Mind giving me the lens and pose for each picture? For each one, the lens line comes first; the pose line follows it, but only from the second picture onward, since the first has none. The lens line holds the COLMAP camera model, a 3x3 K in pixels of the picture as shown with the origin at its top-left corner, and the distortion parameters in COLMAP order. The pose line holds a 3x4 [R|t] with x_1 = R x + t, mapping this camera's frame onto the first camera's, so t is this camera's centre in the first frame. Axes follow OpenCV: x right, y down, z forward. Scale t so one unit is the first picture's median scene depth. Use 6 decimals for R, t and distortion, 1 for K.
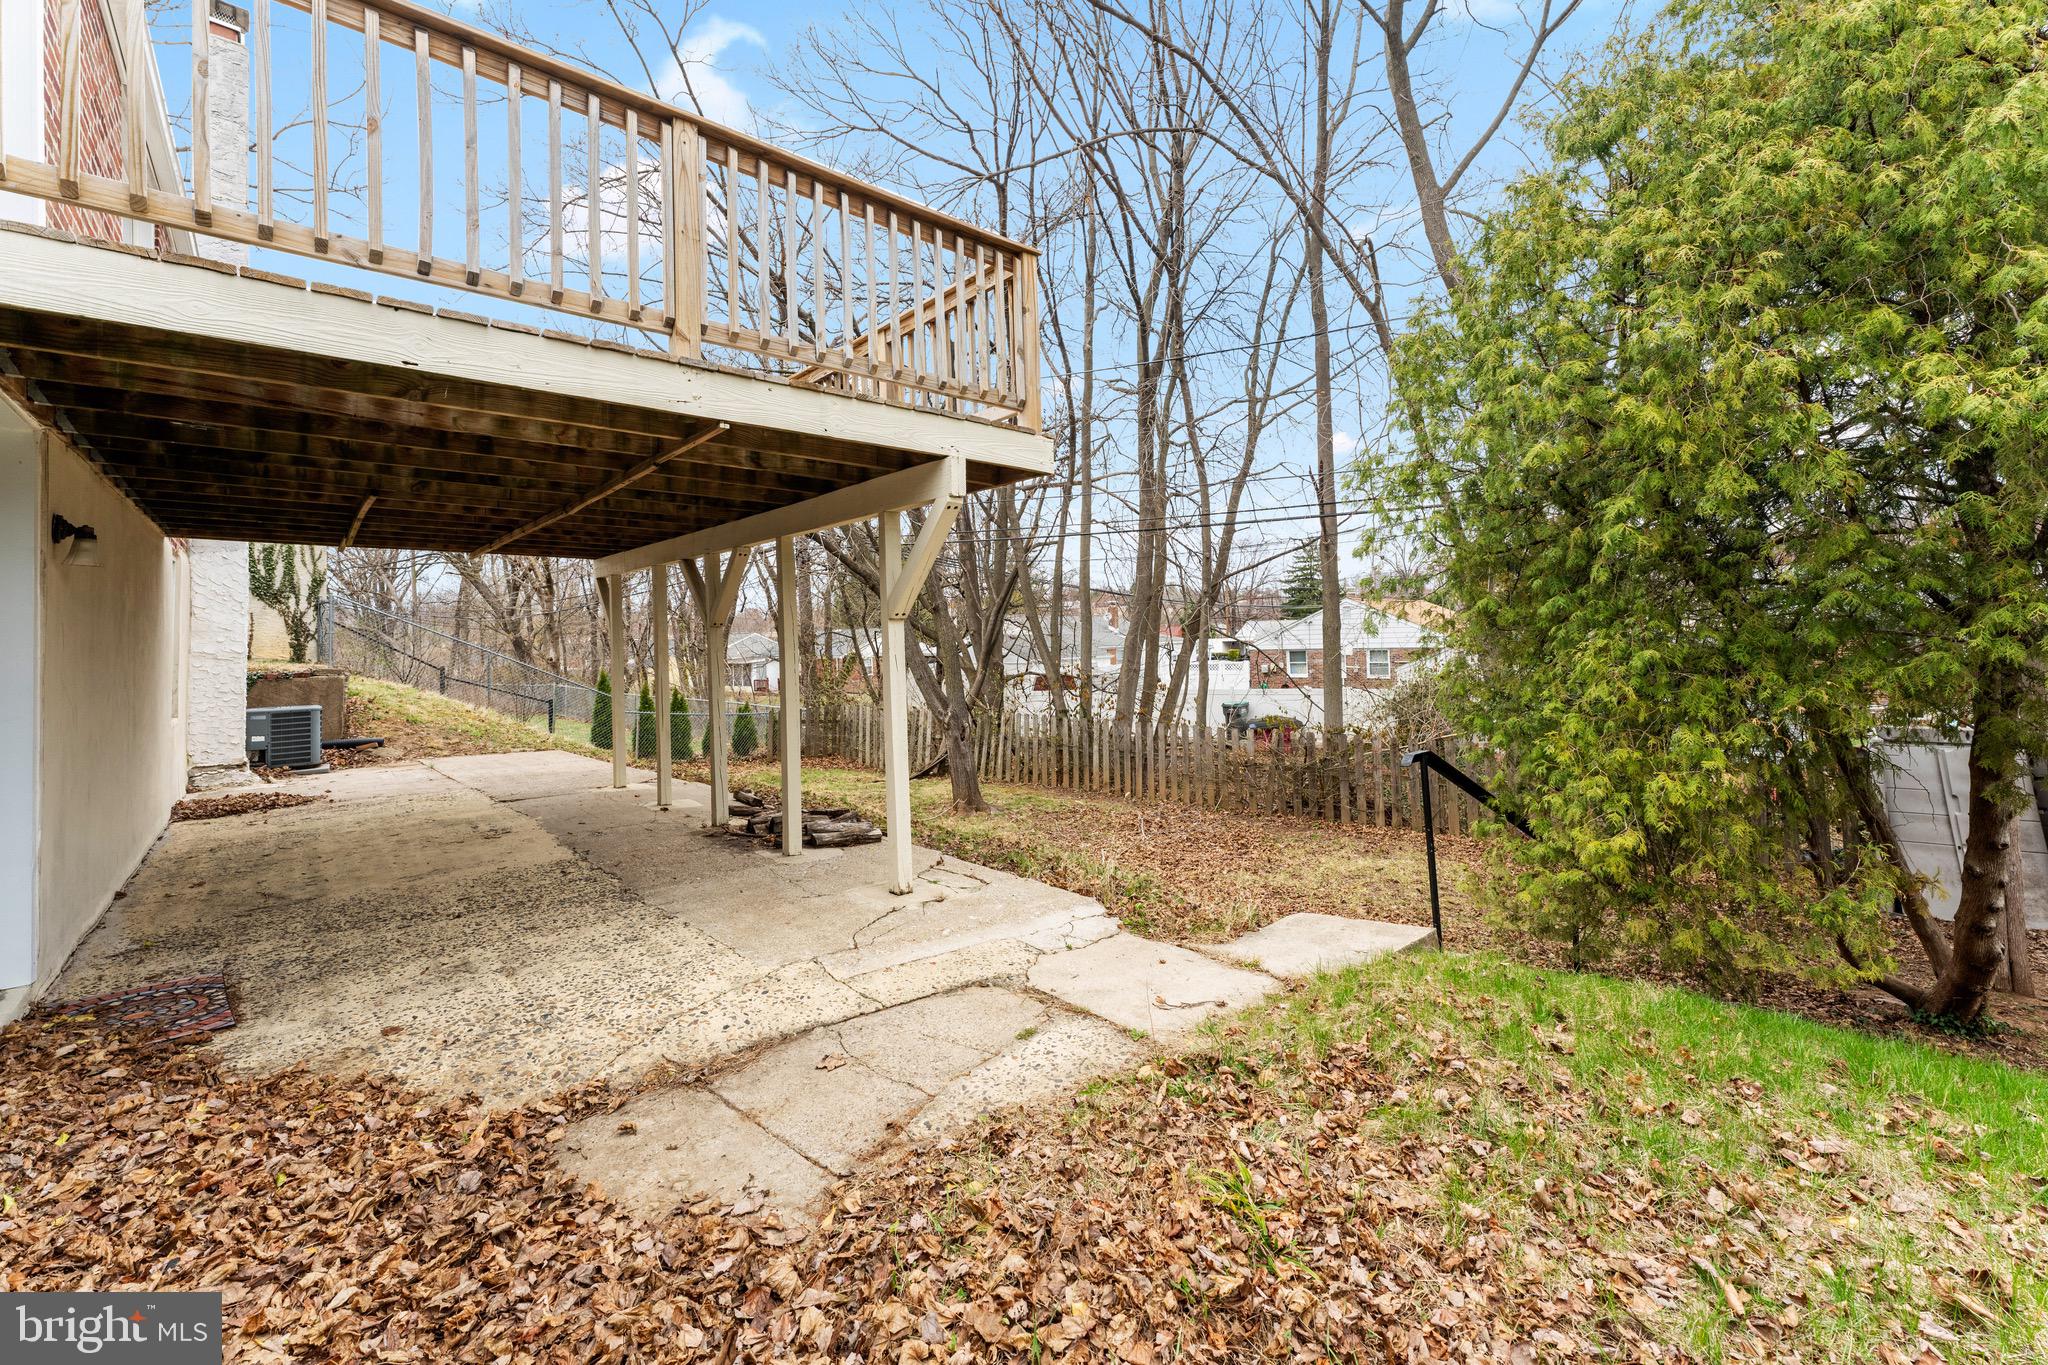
lens RADIAL K [[830.6, 0, 1024.0], [0, 830.6, 682.5], [0, 0, 1]] dist [0.001328, 0.000158]
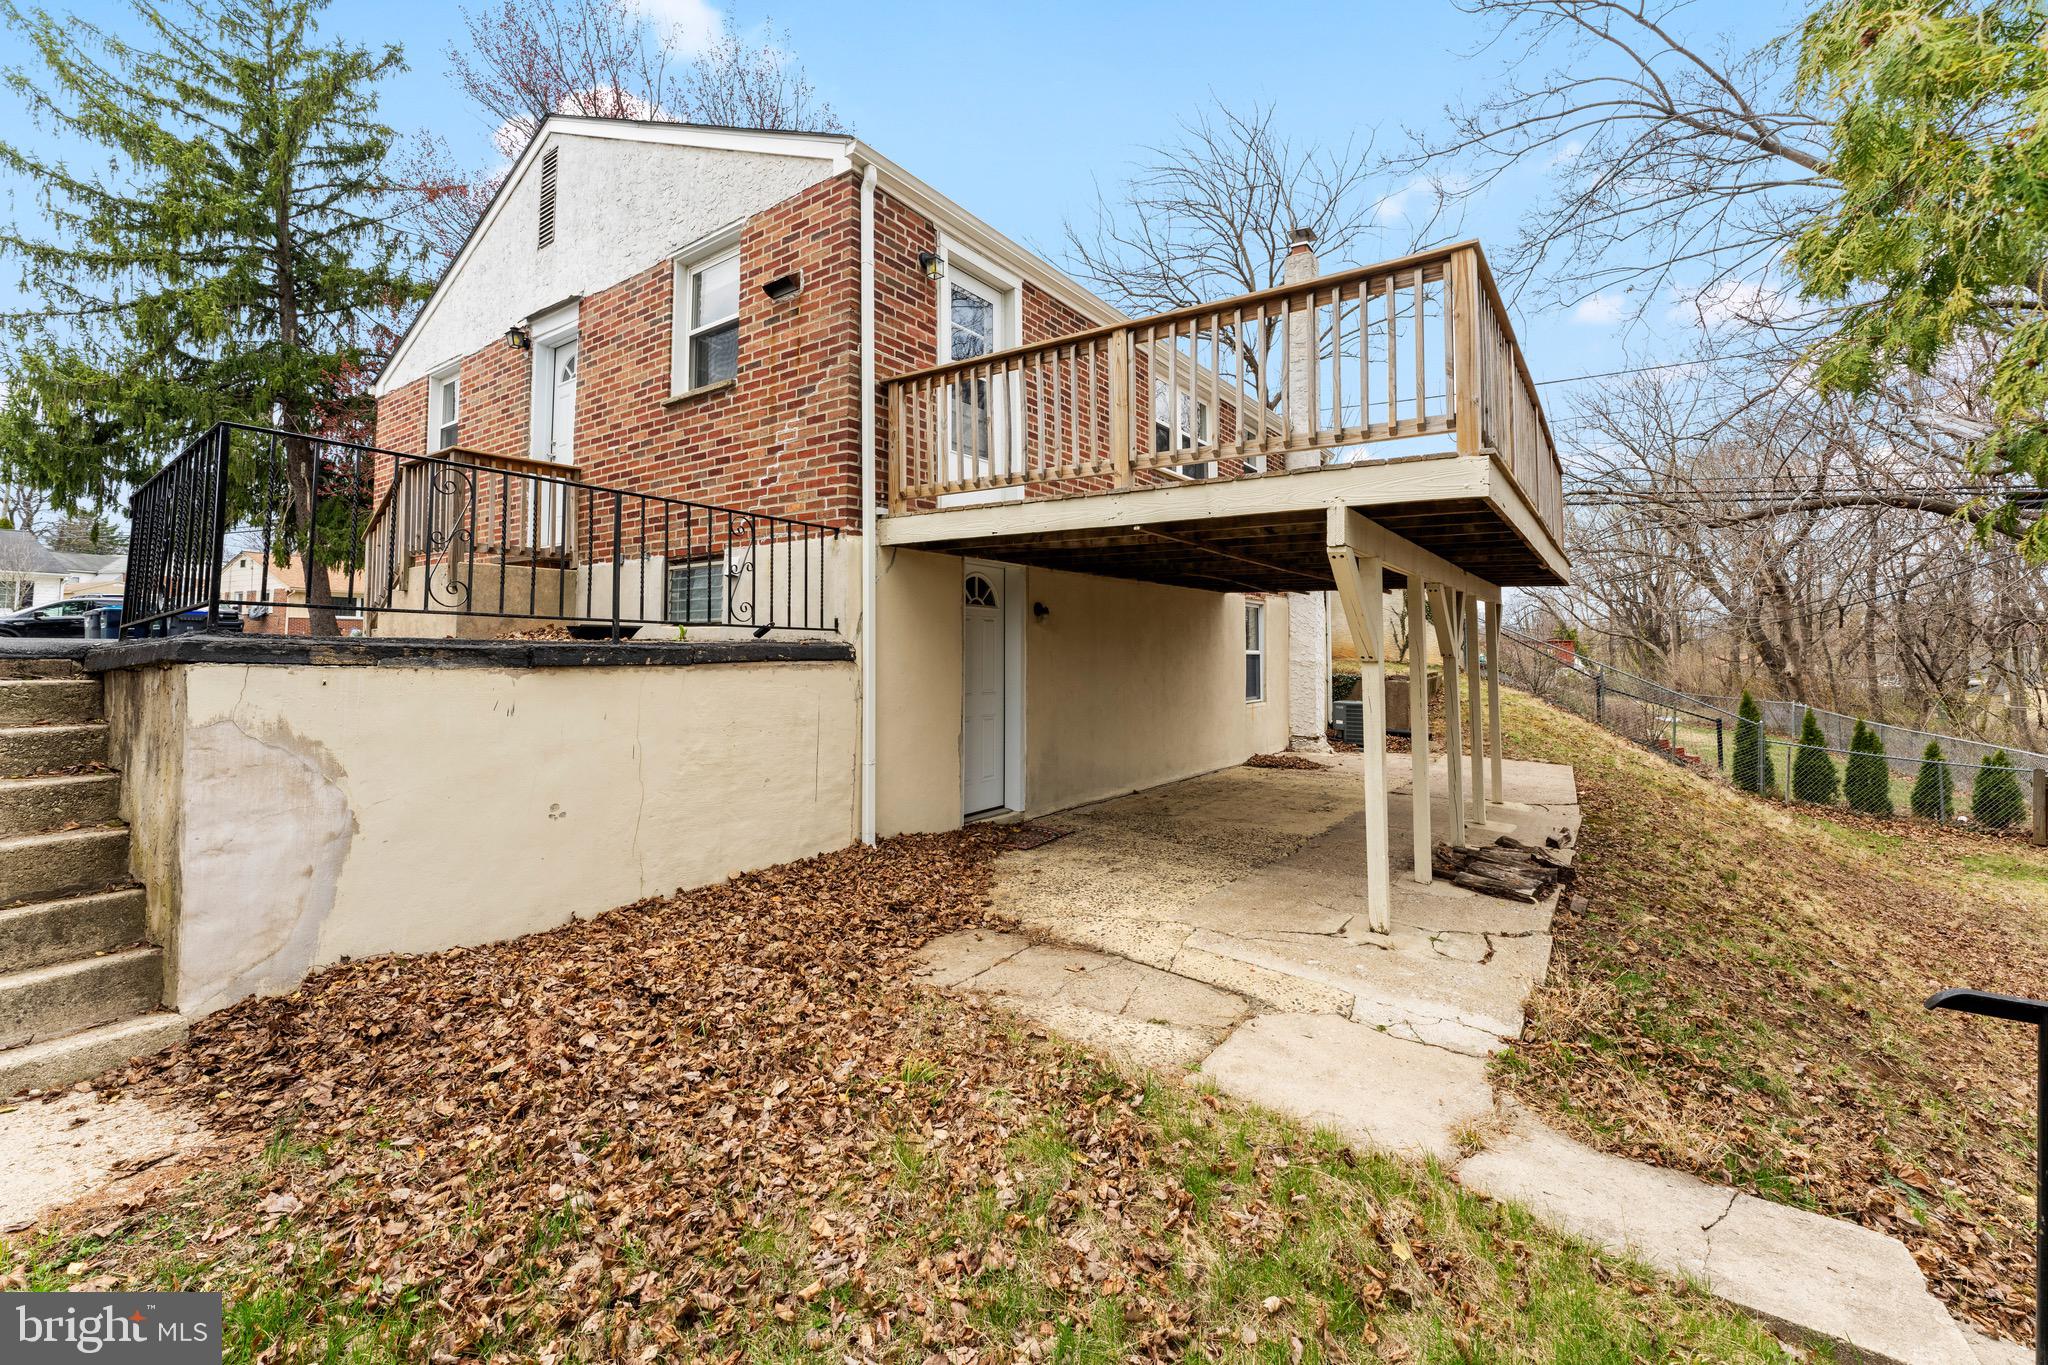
lens RADIAL K [[830.6, 0, 1024.0], [0, 830.6, 682.5], [0, 0, 1]] dist [0.001328, 0.000158]
pose [[0.224035, 0.053572, -0.973108, 0.938219], [-0.054685, 0.997606, 0.042331, -0.081538], [0.973046, 0.043731, 0.226428, 0.461137]]
